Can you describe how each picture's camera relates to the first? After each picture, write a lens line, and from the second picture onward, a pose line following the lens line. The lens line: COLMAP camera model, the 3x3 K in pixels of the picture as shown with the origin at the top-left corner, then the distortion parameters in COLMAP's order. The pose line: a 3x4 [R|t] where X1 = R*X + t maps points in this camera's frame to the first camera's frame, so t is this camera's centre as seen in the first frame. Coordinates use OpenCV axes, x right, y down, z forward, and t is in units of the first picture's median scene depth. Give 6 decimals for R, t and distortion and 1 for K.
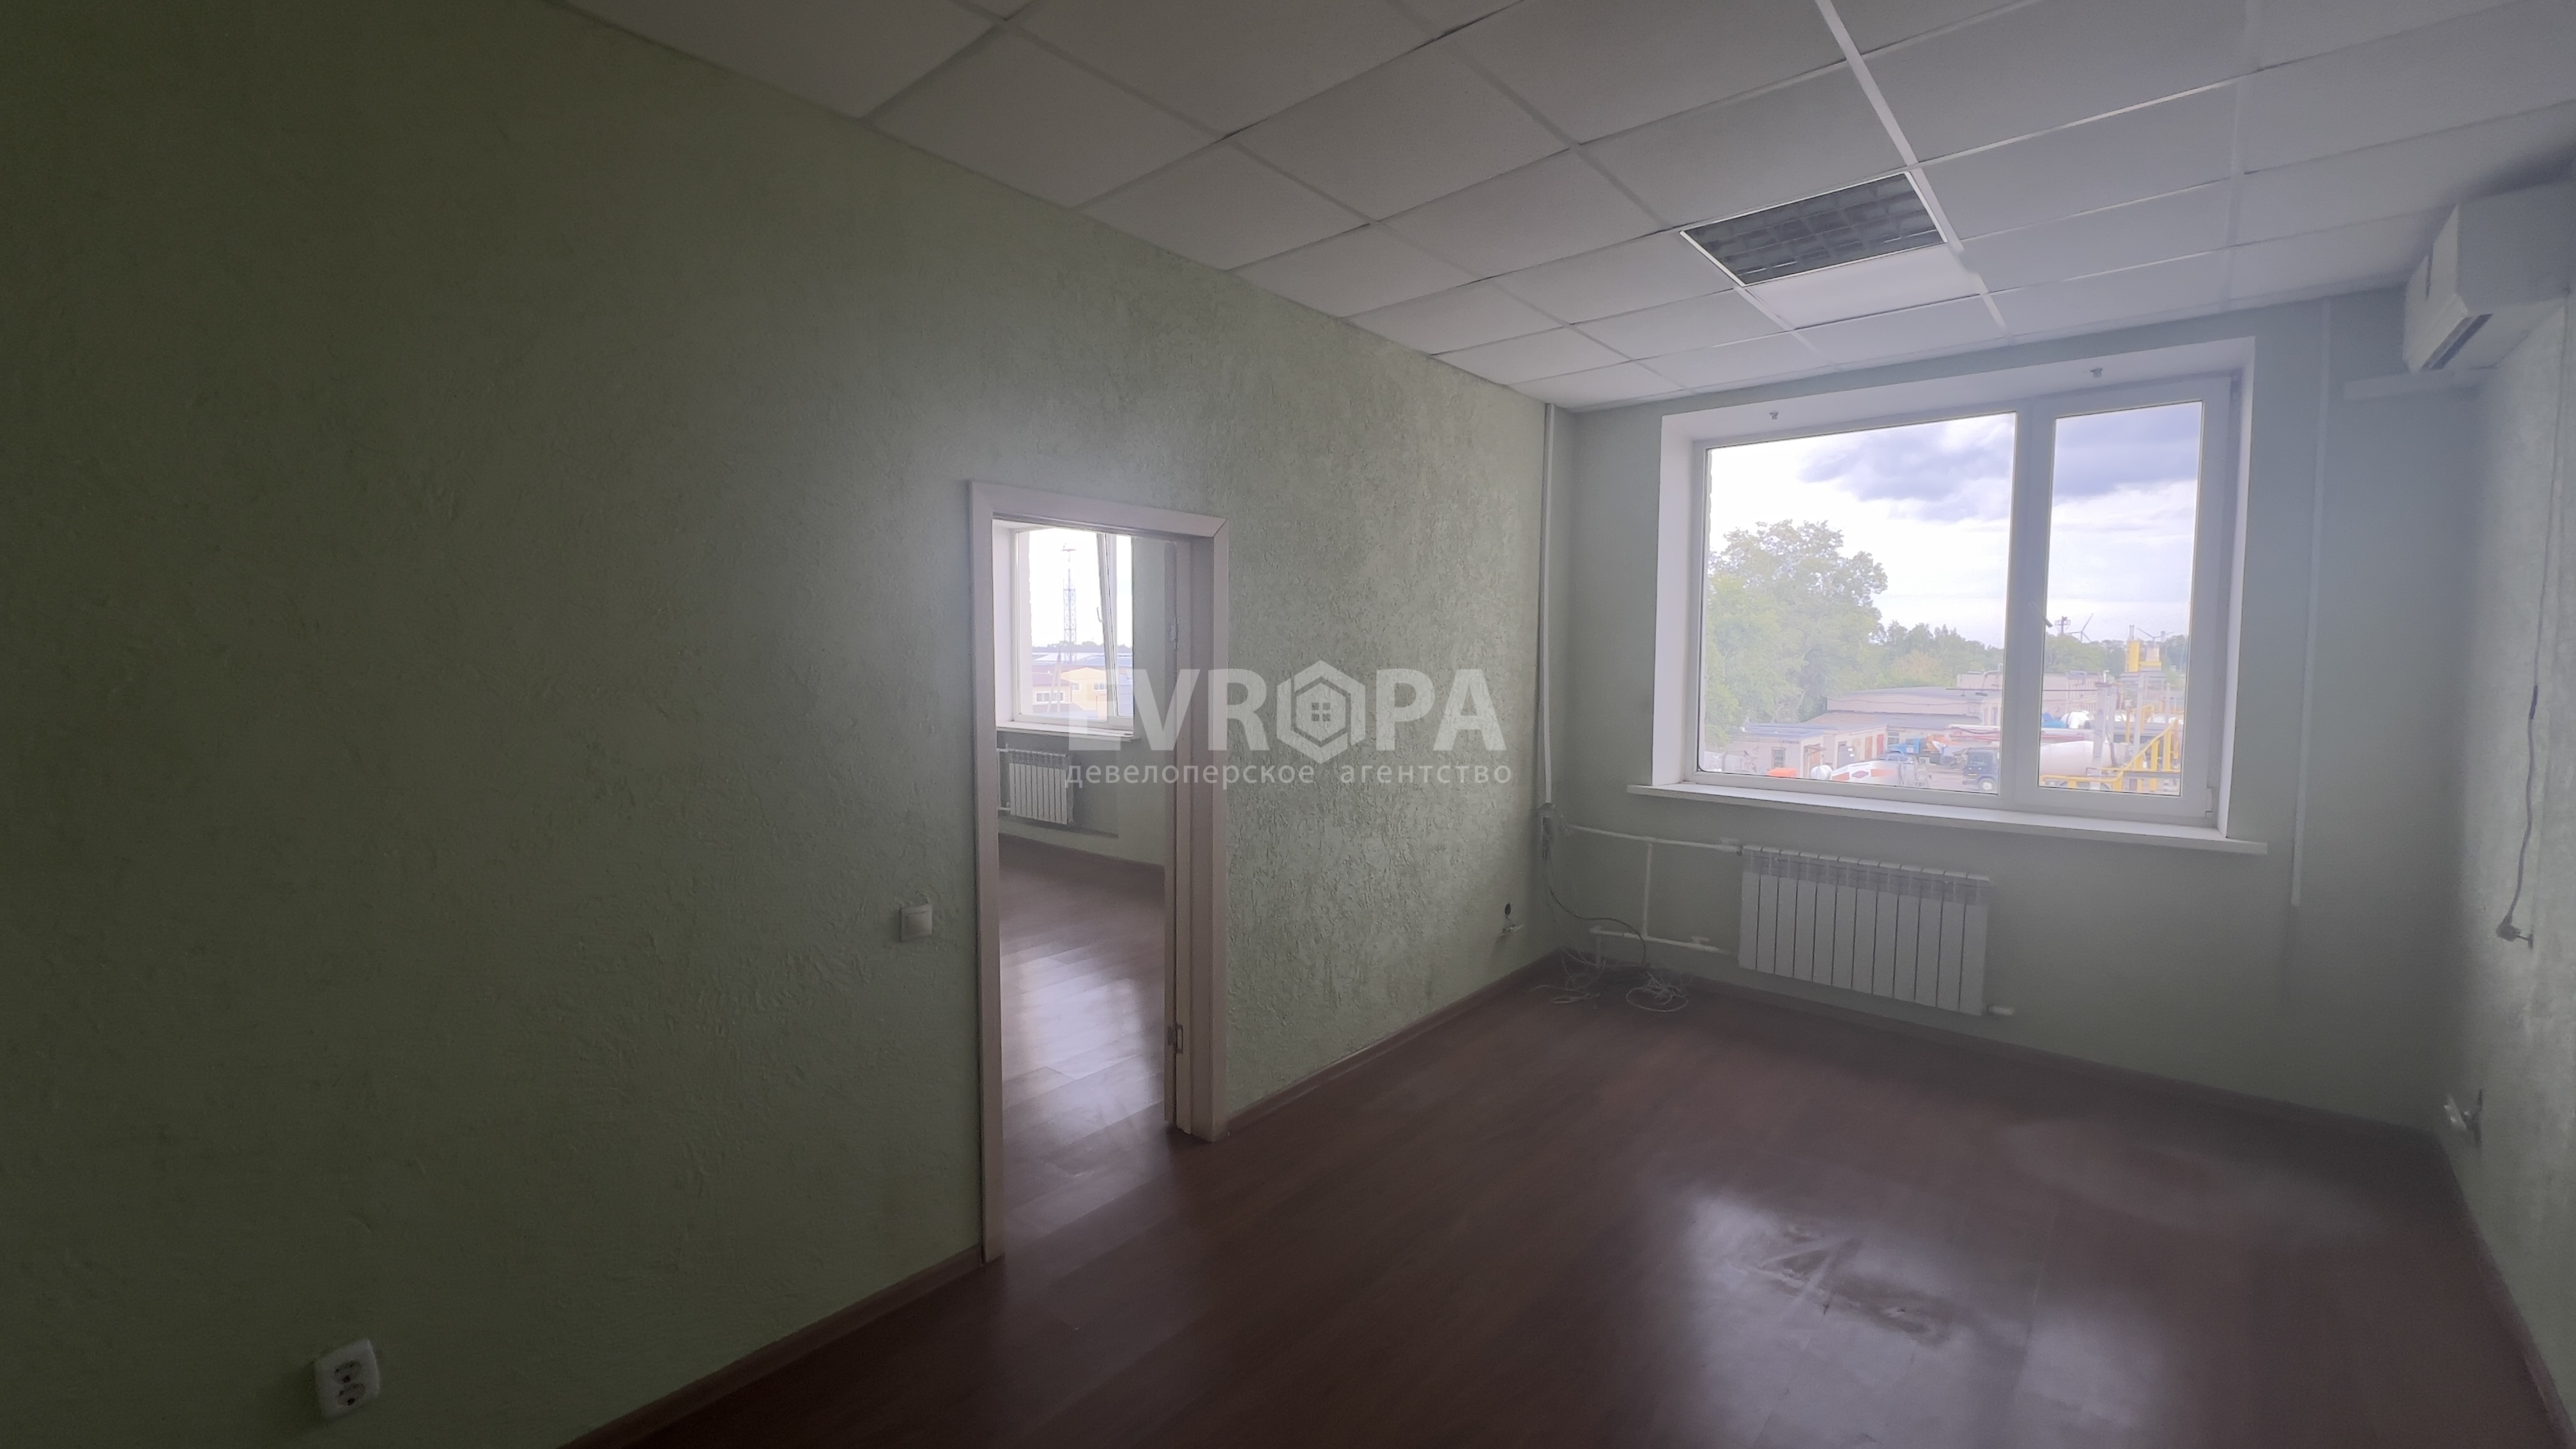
lens RADIAL K [[1043.4, 0, 1288.0], [0, 1043.4, 724.5], [0, 0, 1]] dist [-0.011864, -0.000099]
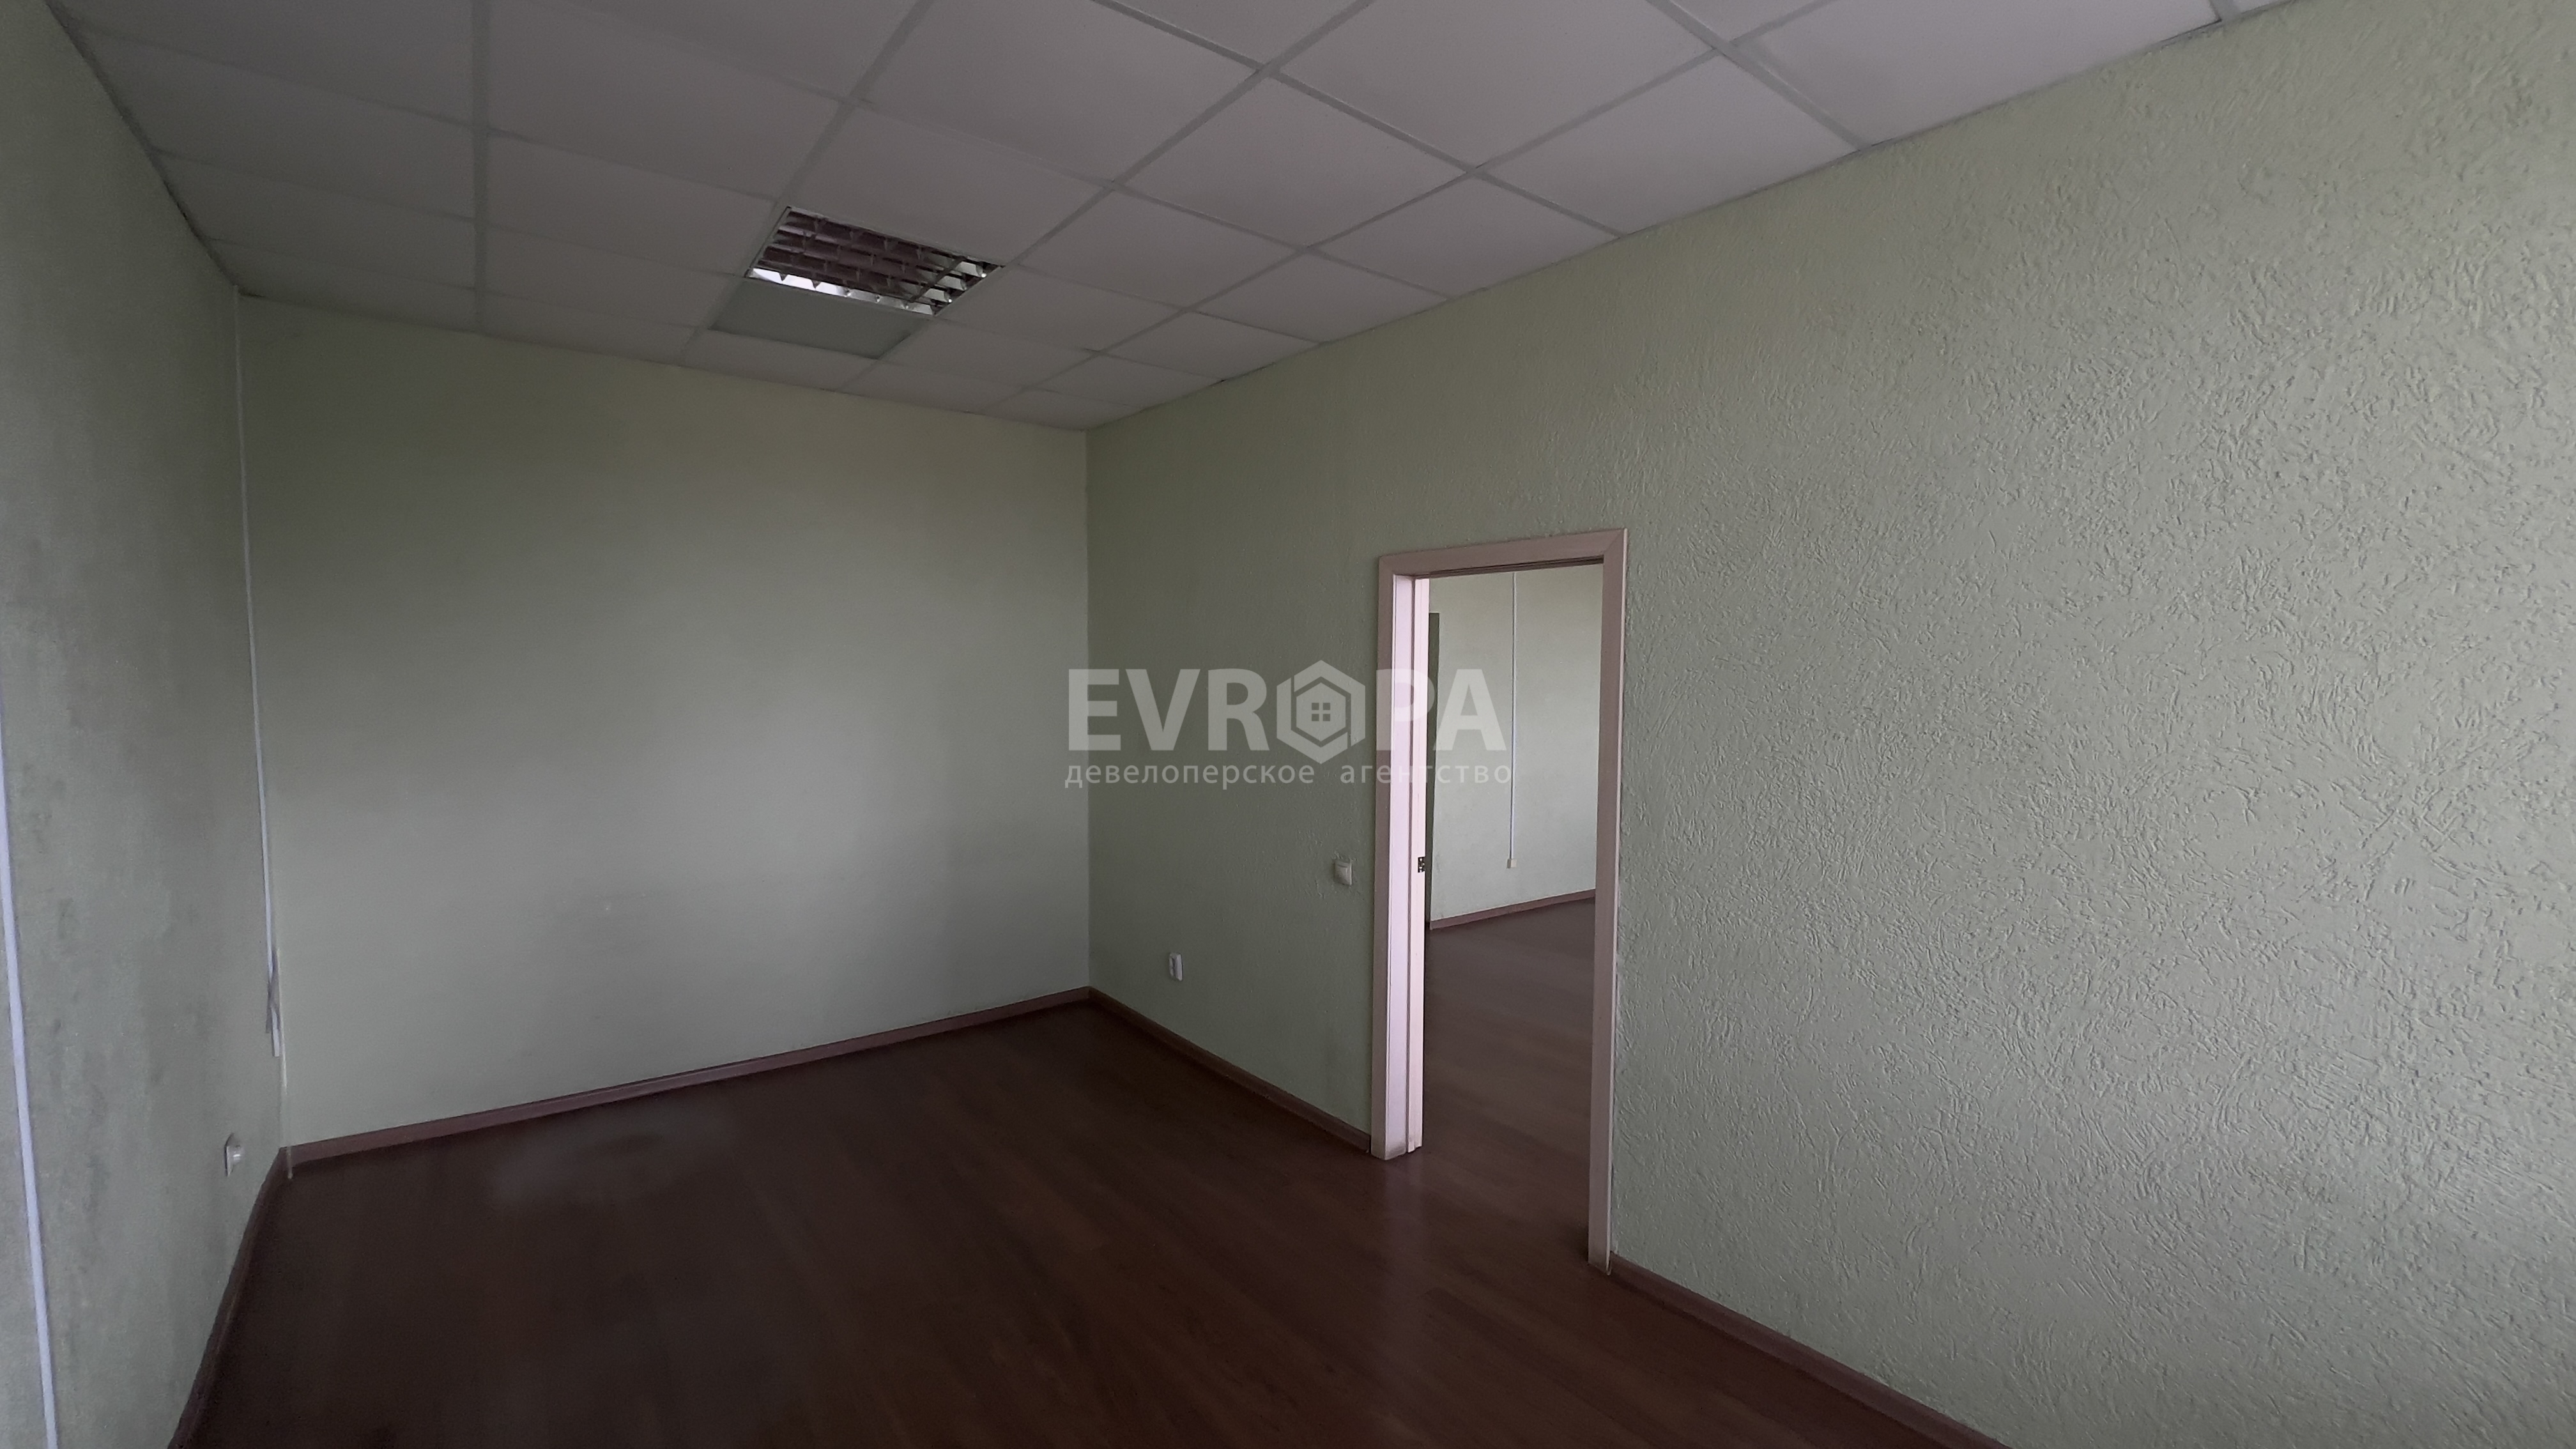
lens RADIAL K [[1043.4, 0, 1288.0], [0, 1043.4, 724.5], [0, 0, 1]] dist [-0.011864, -0.000099]
pose [[-0.187205, 0.060186, -0.980475, 0.550082], [-0.070098, 0.994758, 0.074447, -0.060048], [0.979817, 0.082666, -0.182005, 0.615973]]
